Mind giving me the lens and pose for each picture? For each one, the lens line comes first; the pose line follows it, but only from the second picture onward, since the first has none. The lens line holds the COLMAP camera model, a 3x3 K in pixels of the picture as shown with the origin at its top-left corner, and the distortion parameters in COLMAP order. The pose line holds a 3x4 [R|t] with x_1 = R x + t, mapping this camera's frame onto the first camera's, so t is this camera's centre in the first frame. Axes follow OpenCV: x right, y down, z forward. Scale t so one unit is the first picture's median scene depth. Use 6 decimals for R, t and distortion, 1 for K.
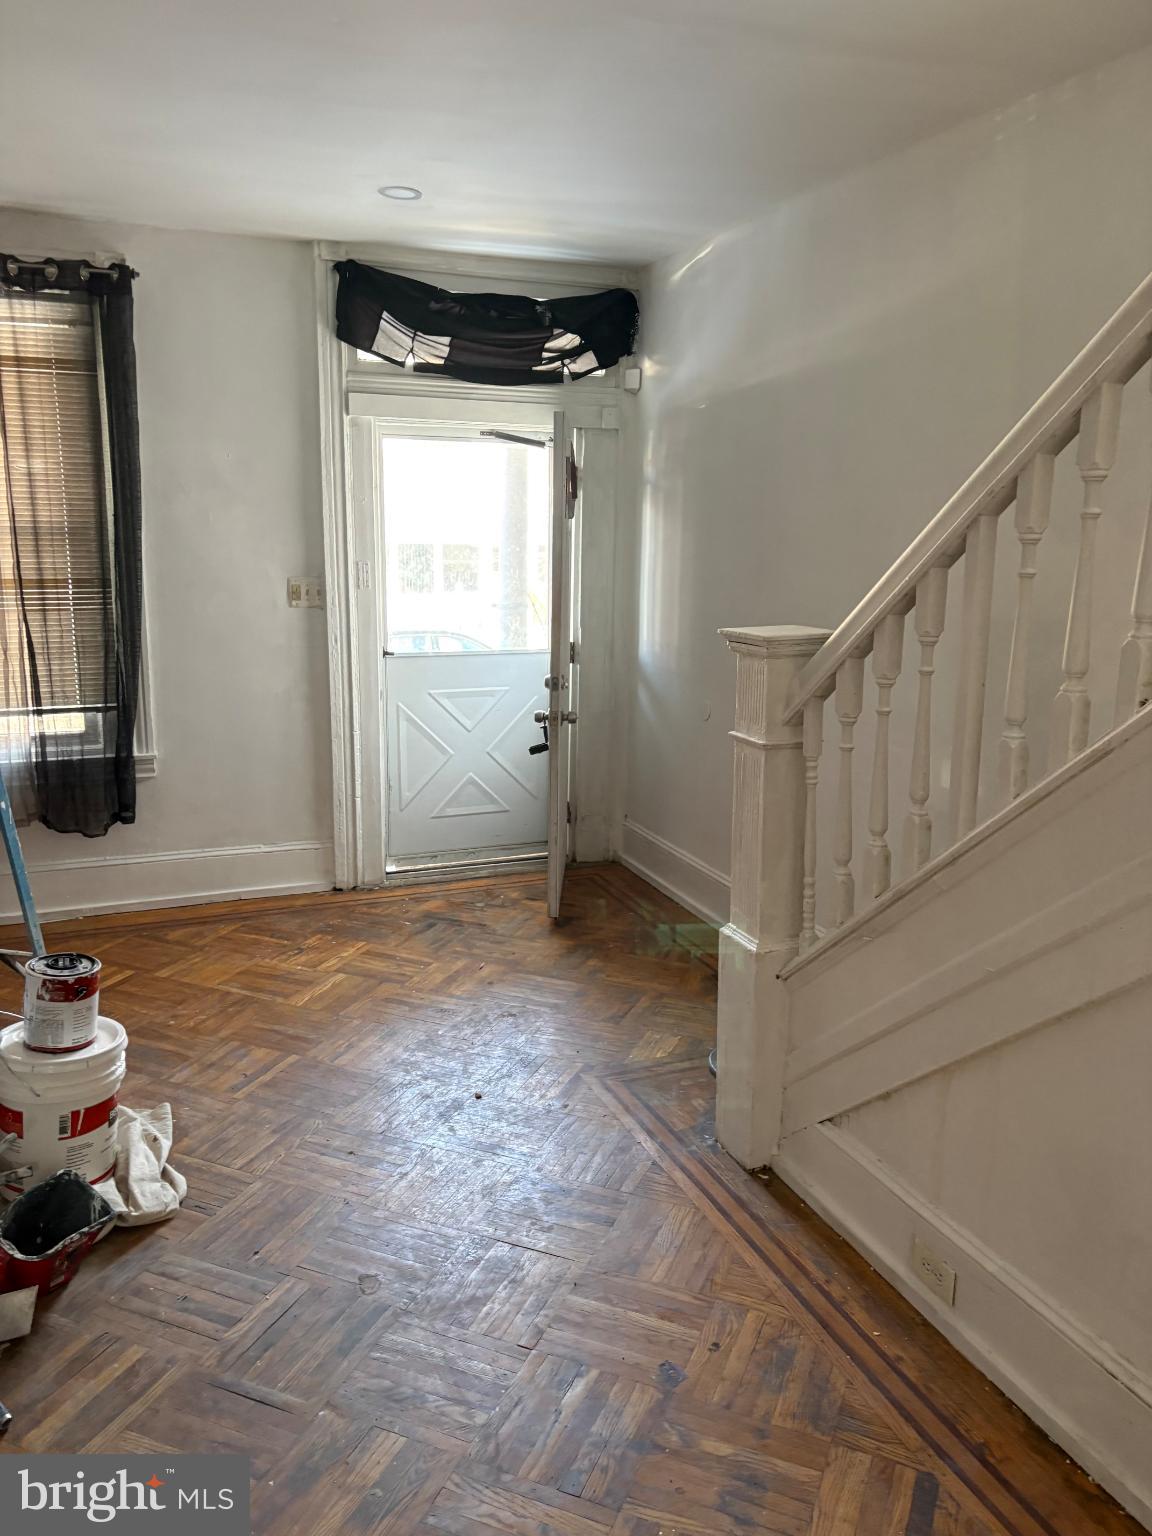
lens RADIAL K [[1176.5, 0, 575.5], [0, 1176.5, 773.0], [0, 0, 1]] dist [0.031313, 0.002145]
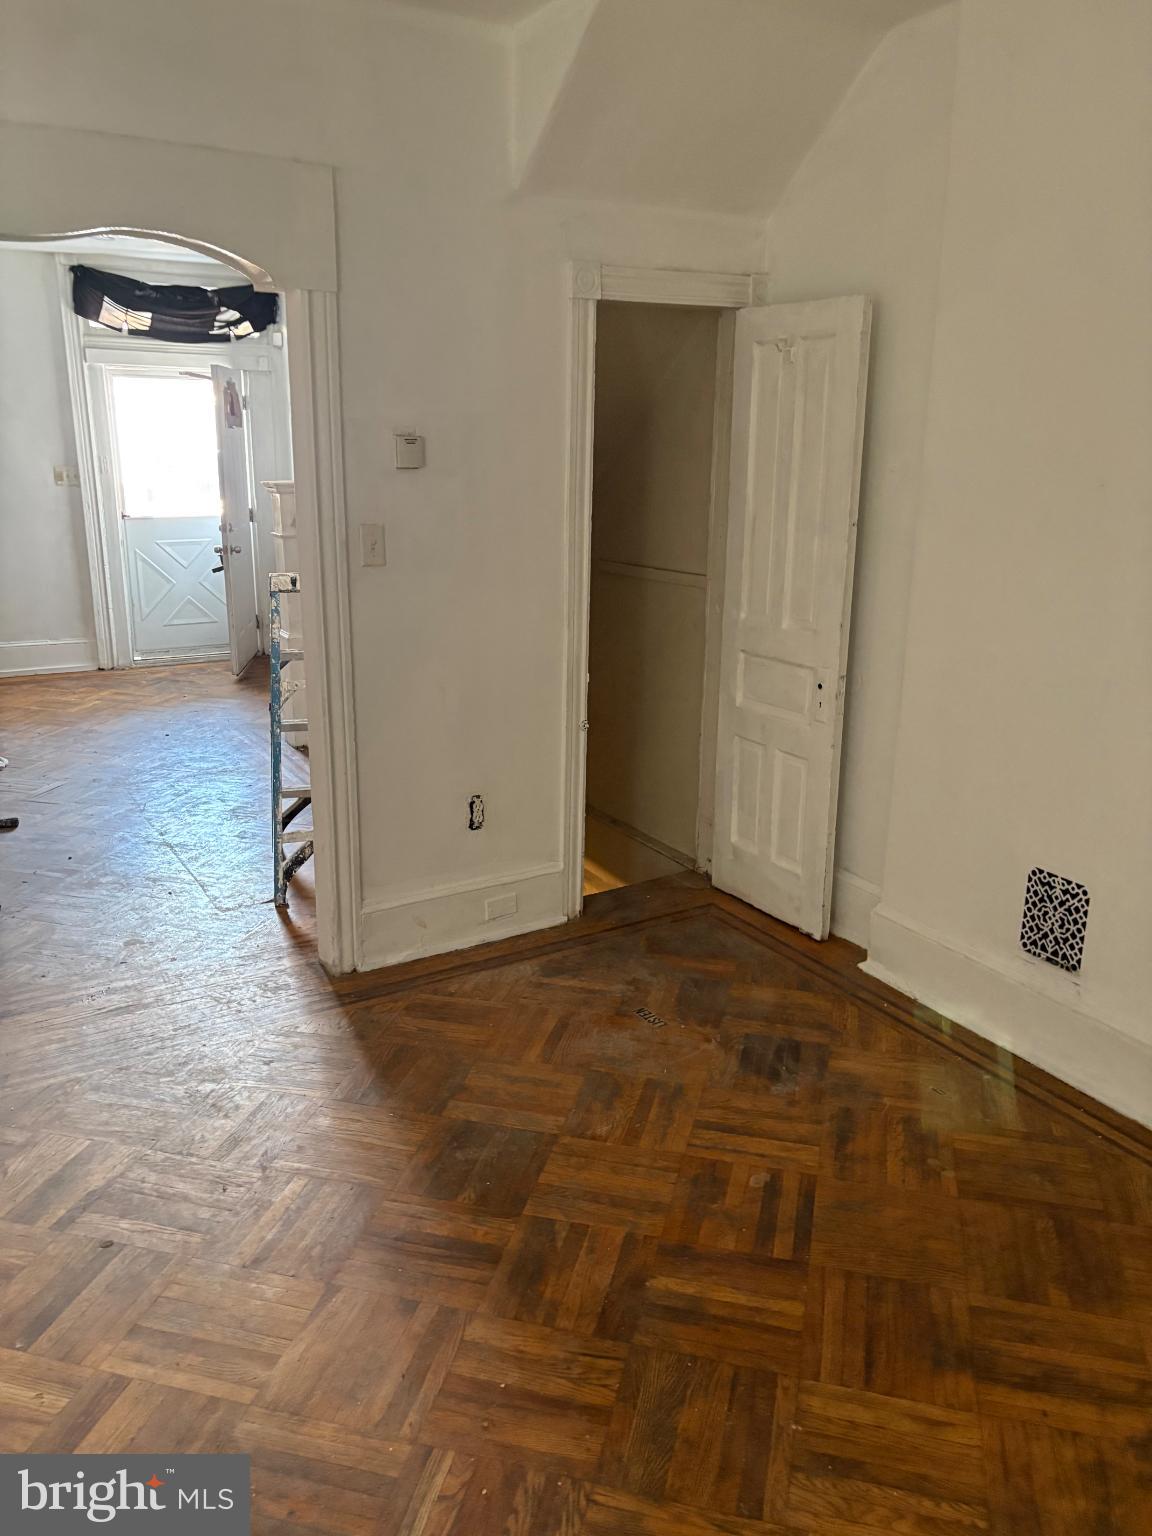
lens RADIAL K [[1176.5, 0, 573.6], [0, 1176.5, 769.7], [0, 0, 1]] dist [0.031313, 0.002145]
pose [[0.990050, -0.040510, 0.134759, 0.215885], [0.032185, 0.997469, 0.063395, 0.161964], [-0.136986, -0.058428, 0.988848, -0.691424]]
